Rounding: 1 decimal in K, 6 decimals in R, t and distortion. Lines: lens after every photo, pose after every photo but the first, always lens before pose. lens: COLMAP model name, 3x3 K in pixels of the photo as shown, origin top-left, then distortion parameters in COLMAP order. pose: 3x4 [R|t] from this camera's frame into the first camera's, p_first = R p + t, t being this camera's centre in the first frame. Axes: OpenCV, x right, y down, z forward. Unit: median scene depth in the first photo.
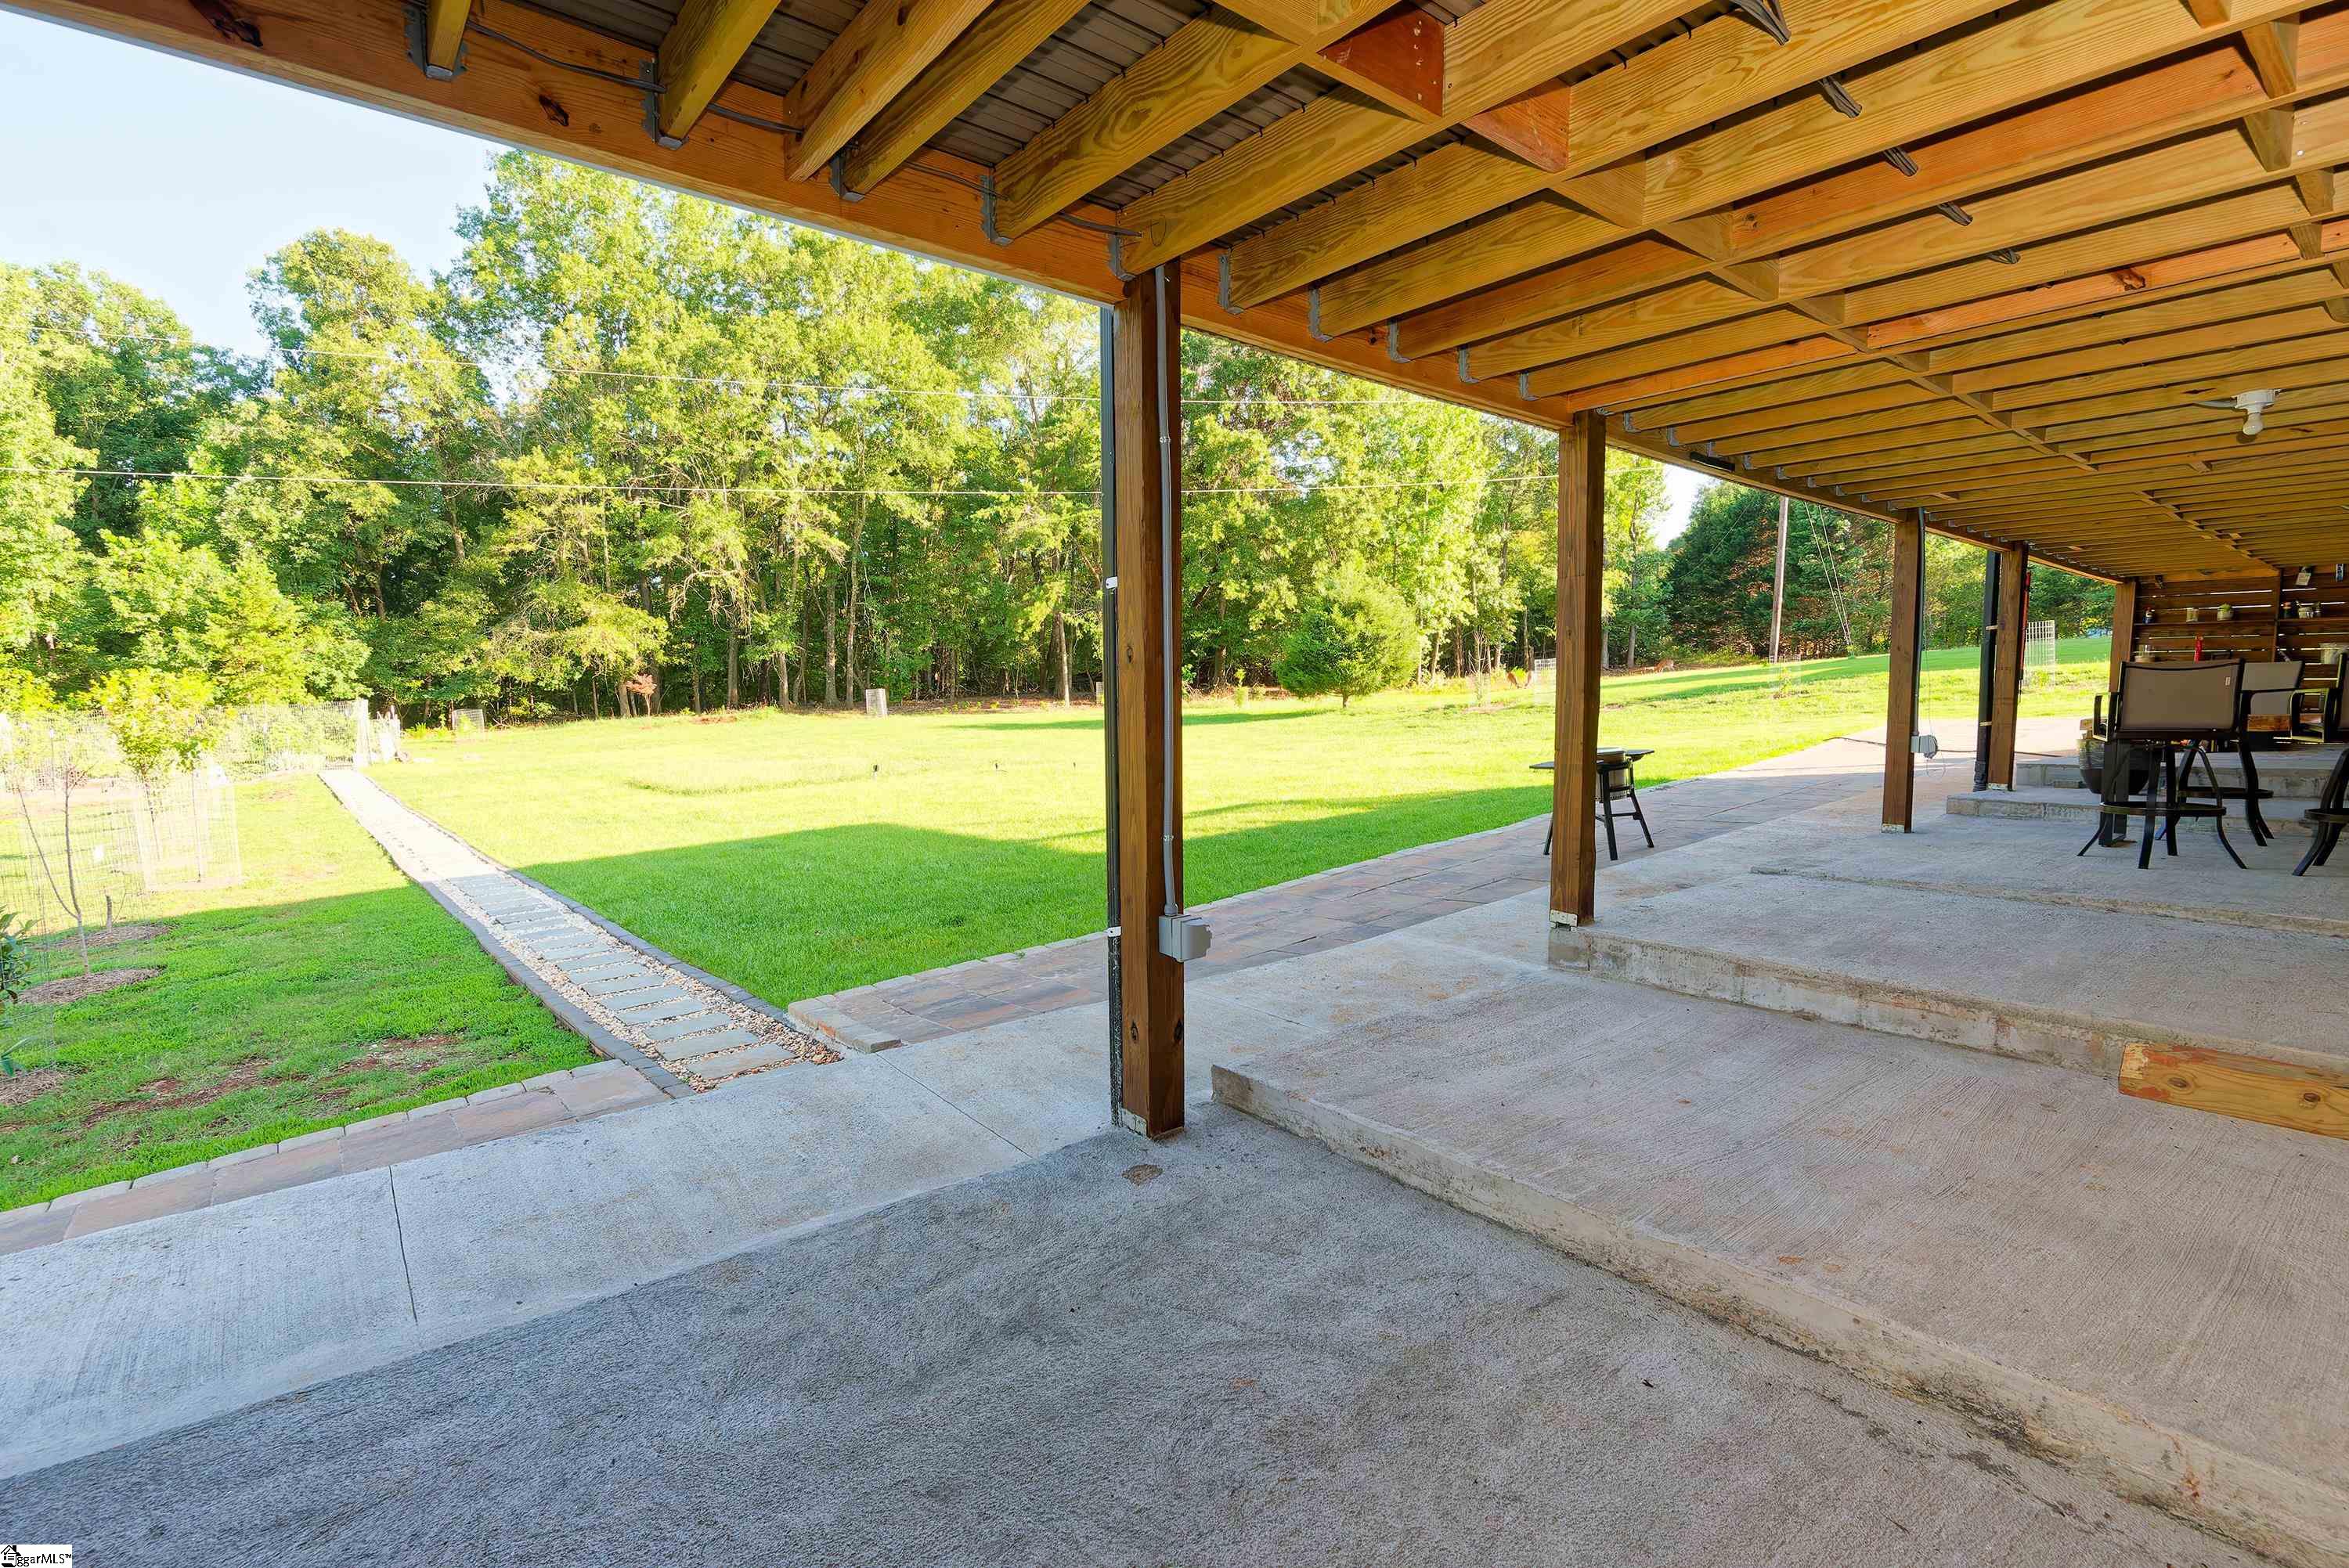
lens RADIAL K [[1070.4, 0, 1169.7], [0, 1070.4, 783.4], [0, 0, 1]] dist [0.002611, -0.006276]
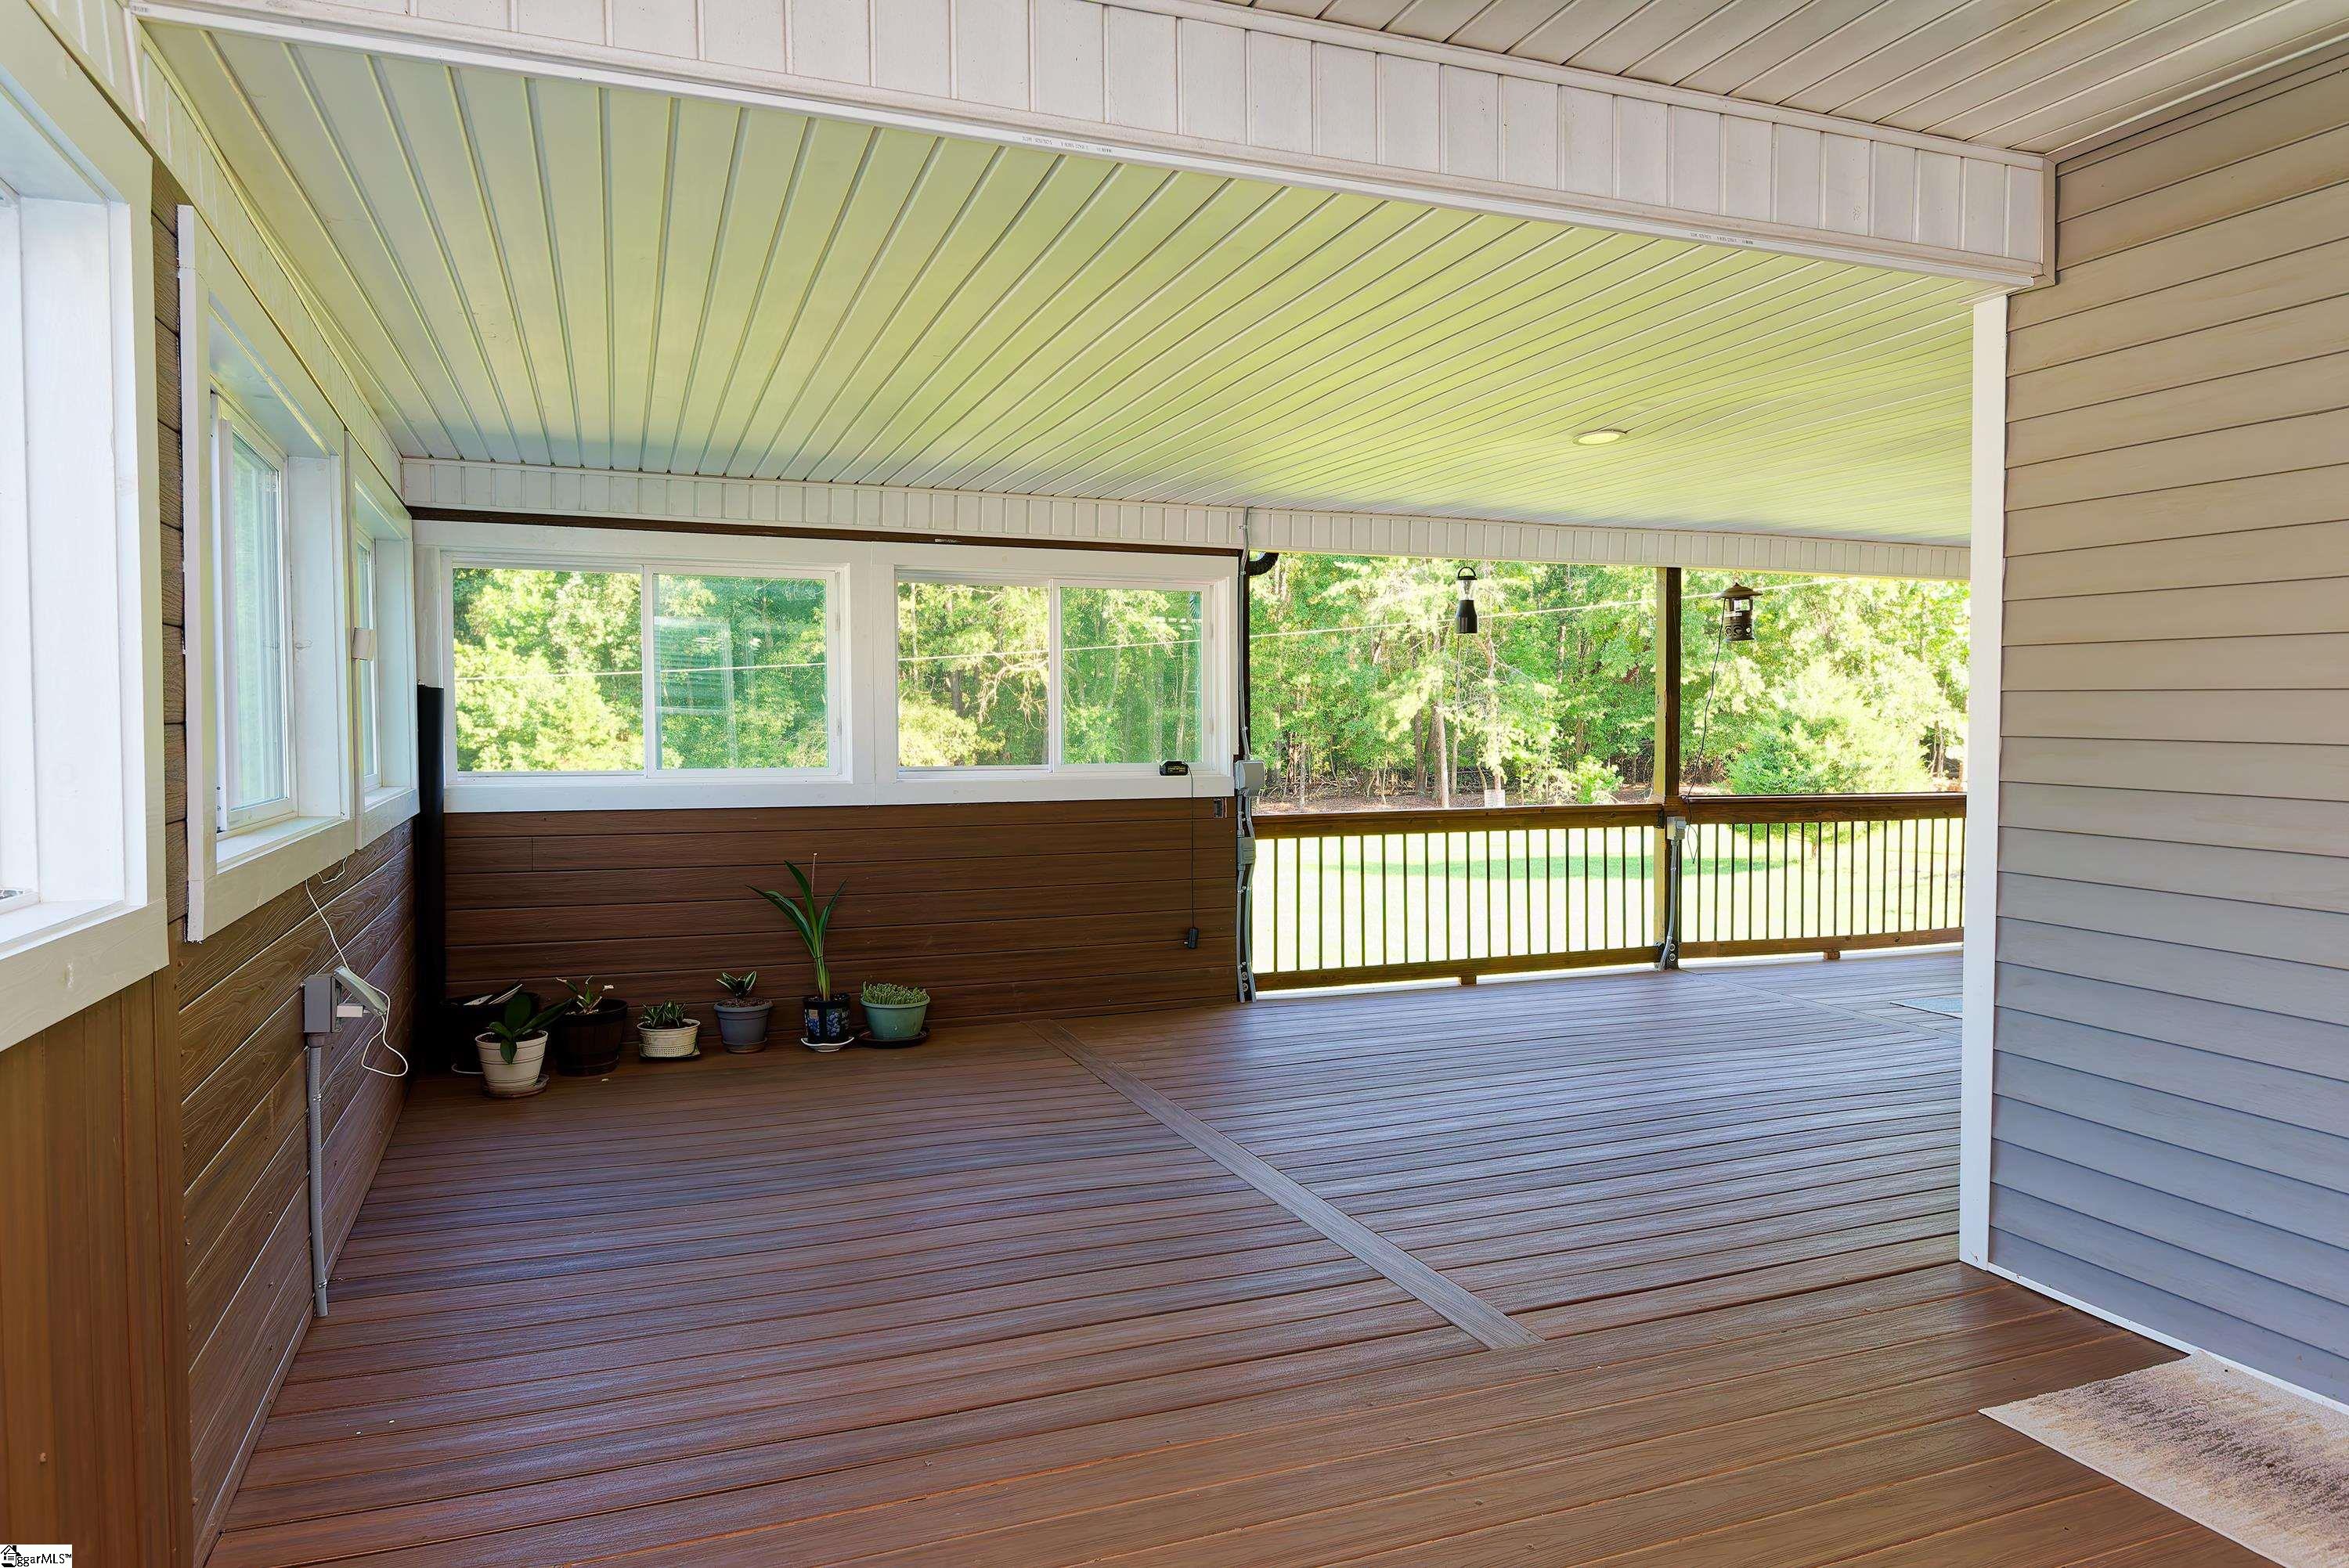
lens RADIAL K [[1466.4, 0, 1167.8], [0, 1466.4, 777.1], [0, 0, 1]] dist [0.018481, -0.006666]
pose [[0.953810, 0.007537, -0.300316, 0.037435], [-0.023704, 0.998456, -0.050227, -0.055954], [0.299474, 0.055026, 0.952516, -0.085522]]
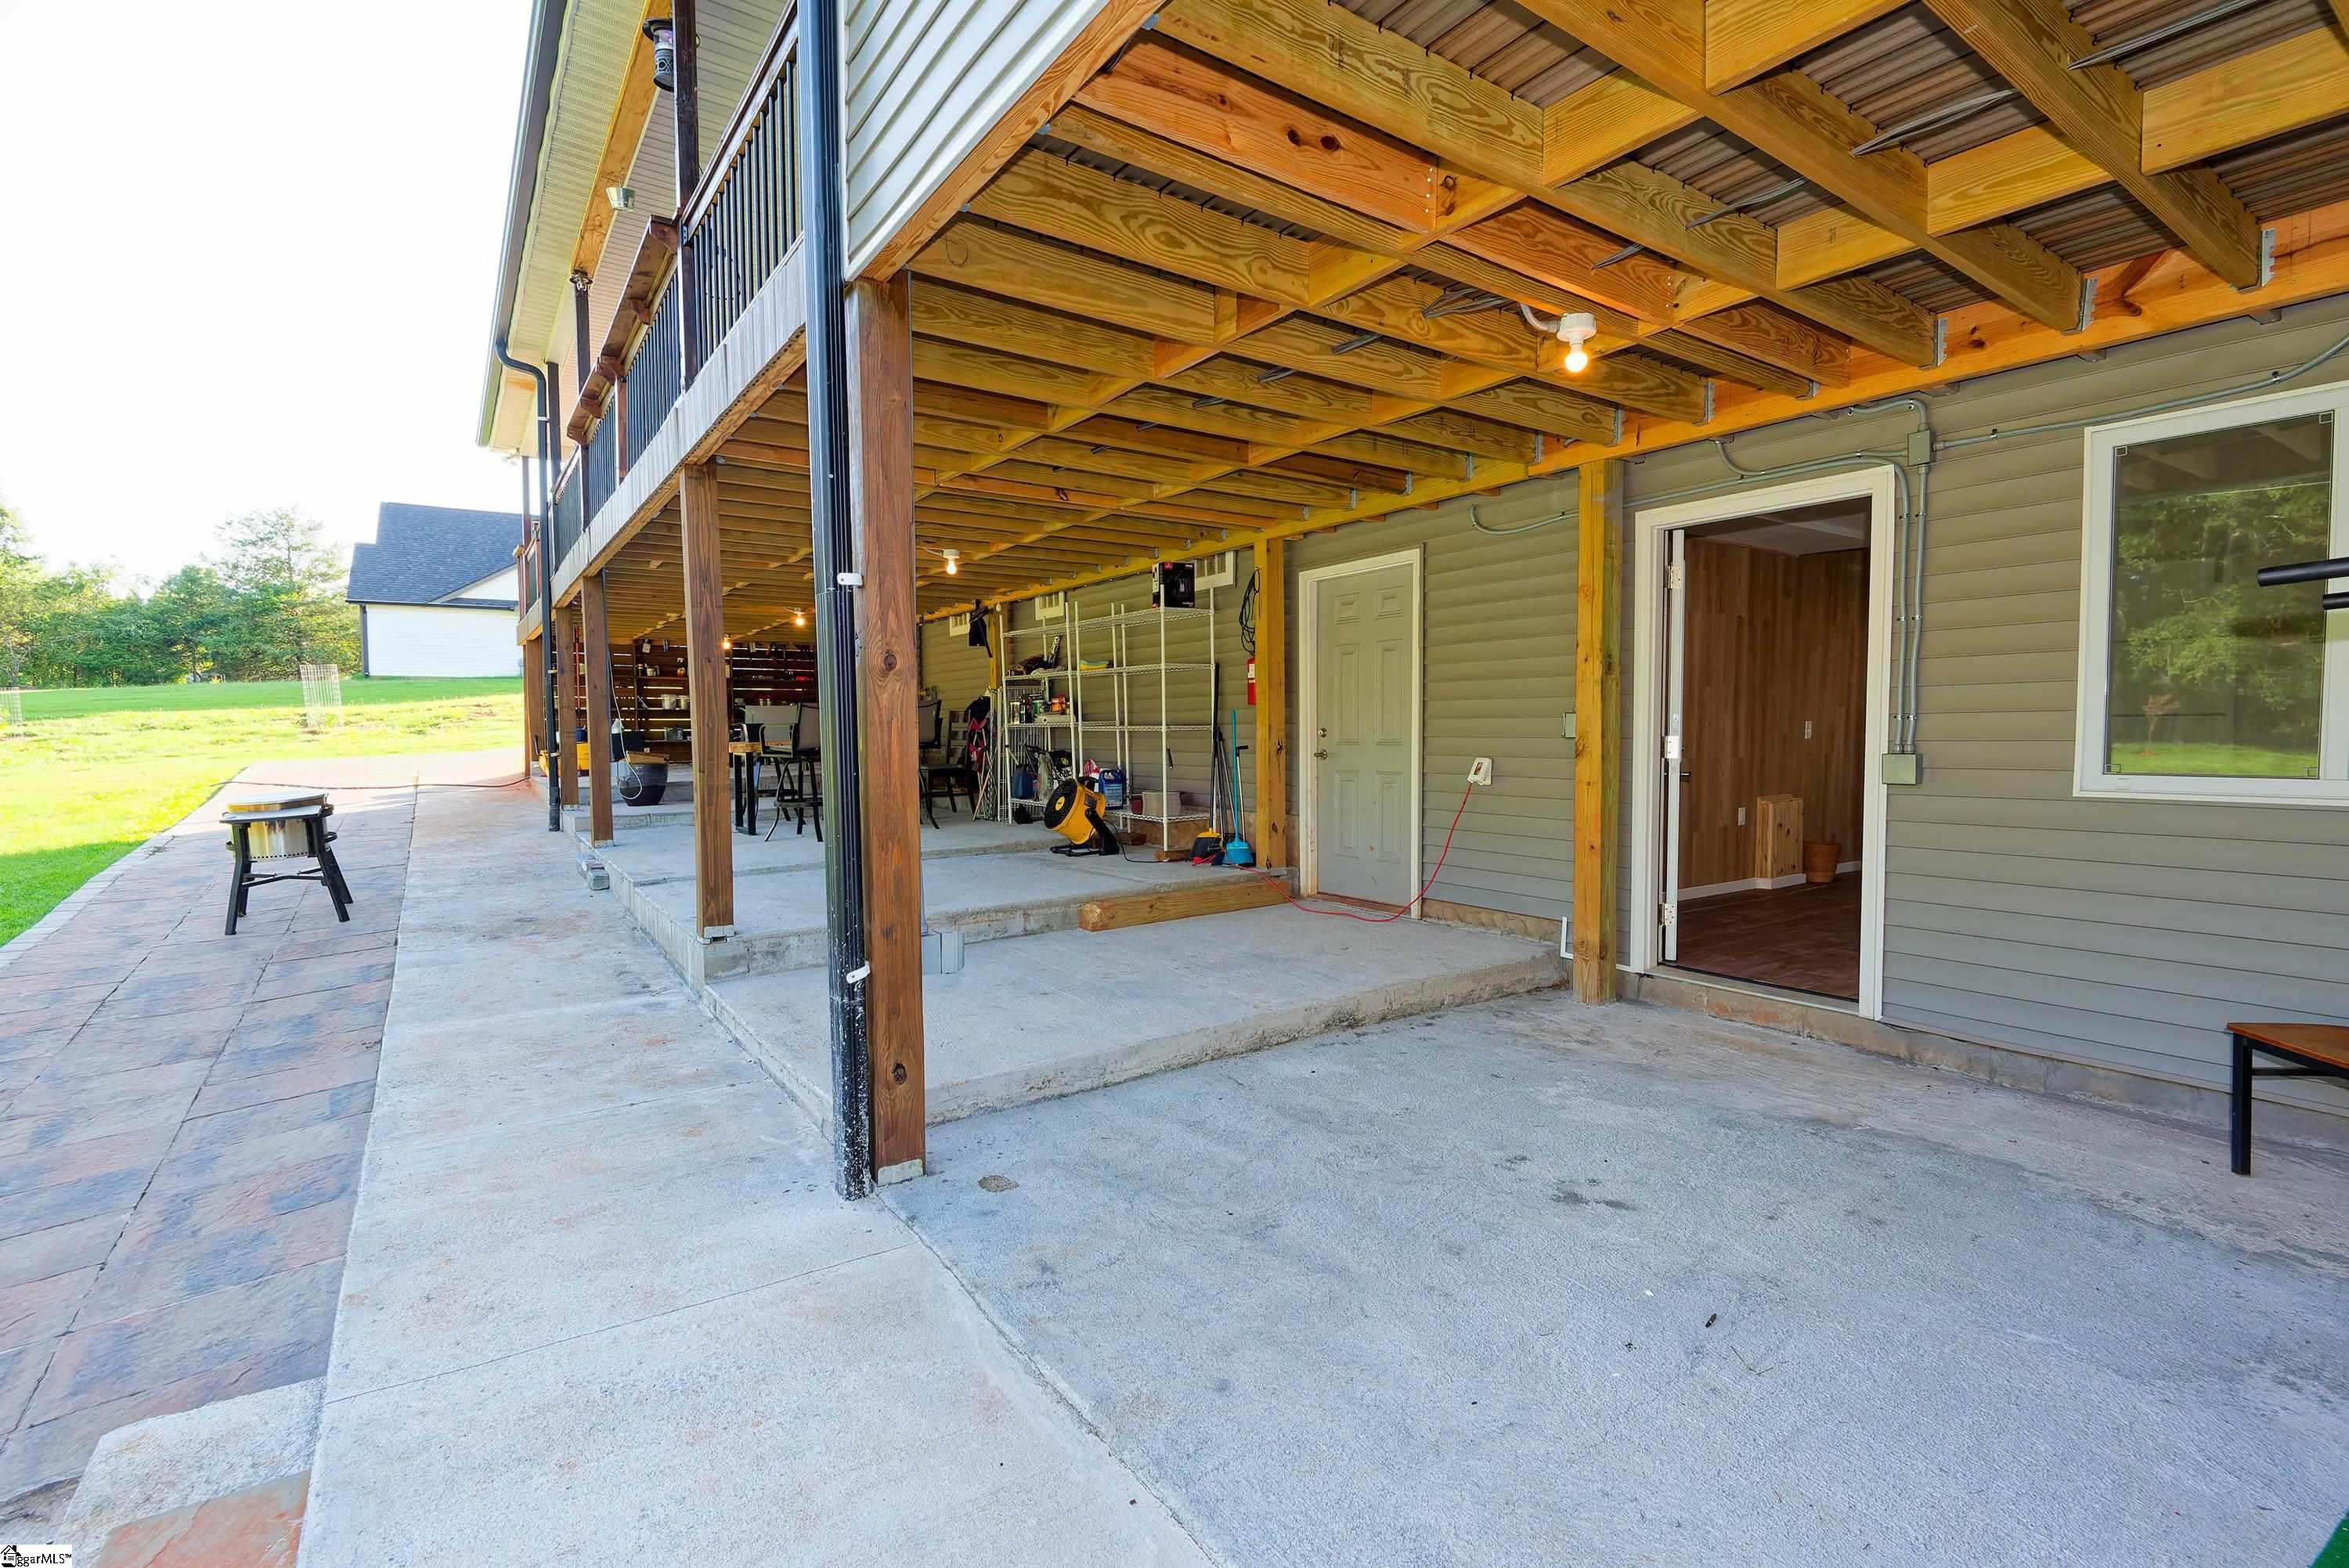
lens RADIAL K [[1070.4, 0, 1166.8], [0, 1070.4, 784.9], [0, 0, 1]] dist [0.002611, -0.006276]
pose [[0.082565, -0.051167, 0.995271, -0.957835], [0.092632, 0.994752, 0.043456, -0.033099], [-0.992271, 0.088606, 0.086872, 0.701004]]
